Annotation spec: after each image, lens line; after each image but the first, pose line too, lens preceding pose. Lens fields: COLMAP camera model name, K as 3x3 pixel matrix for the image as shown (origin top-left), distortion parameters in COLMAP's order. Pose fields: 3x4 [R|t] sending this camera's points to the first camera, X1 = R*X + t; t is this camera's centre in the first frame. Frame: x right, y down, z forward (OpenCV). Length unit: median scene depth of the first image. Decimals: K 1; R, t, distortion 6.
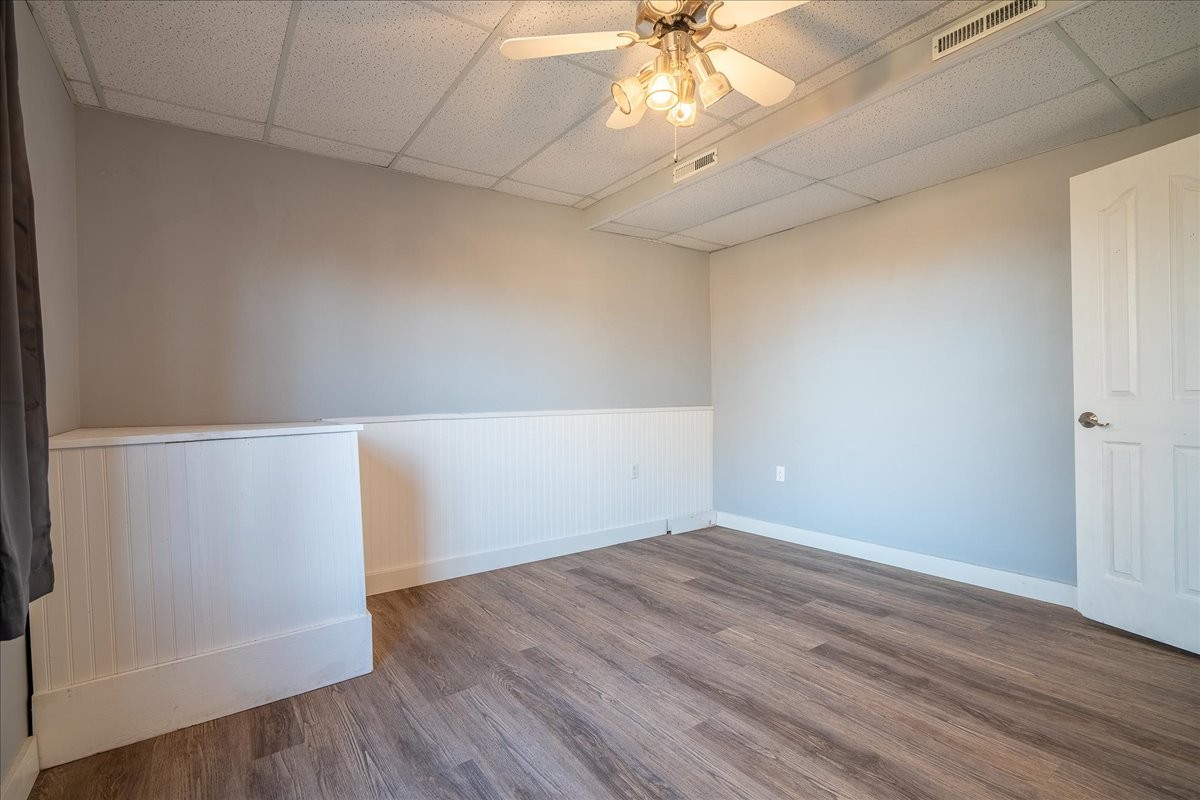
lens RADIAL K [[561.3, 0, 600.8], [0, 561.3, 399.2], [0, 0, 1]] dist [0.001314, 0.000572]
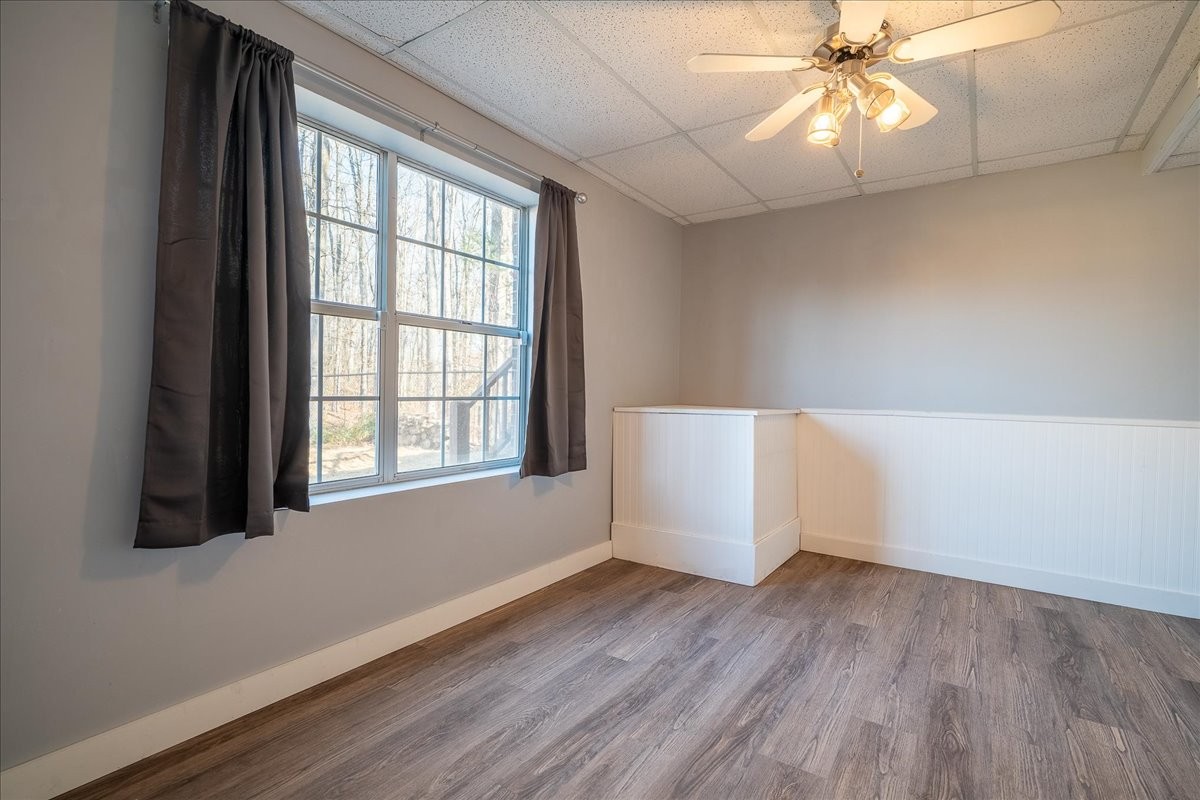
lens RADIAL K [[561.3, 0, 600.8], [0, 561.3, 399.2], [0, 0, 1]] dist [0.001314, 0.000572]
pose [[0.346972, 0.041372, -0.936963, 0.702161], [-0.030214, 0.999001, 0.032923, -0.018032], [0.937389, 0.016886, 0.347875, 0.130473]]
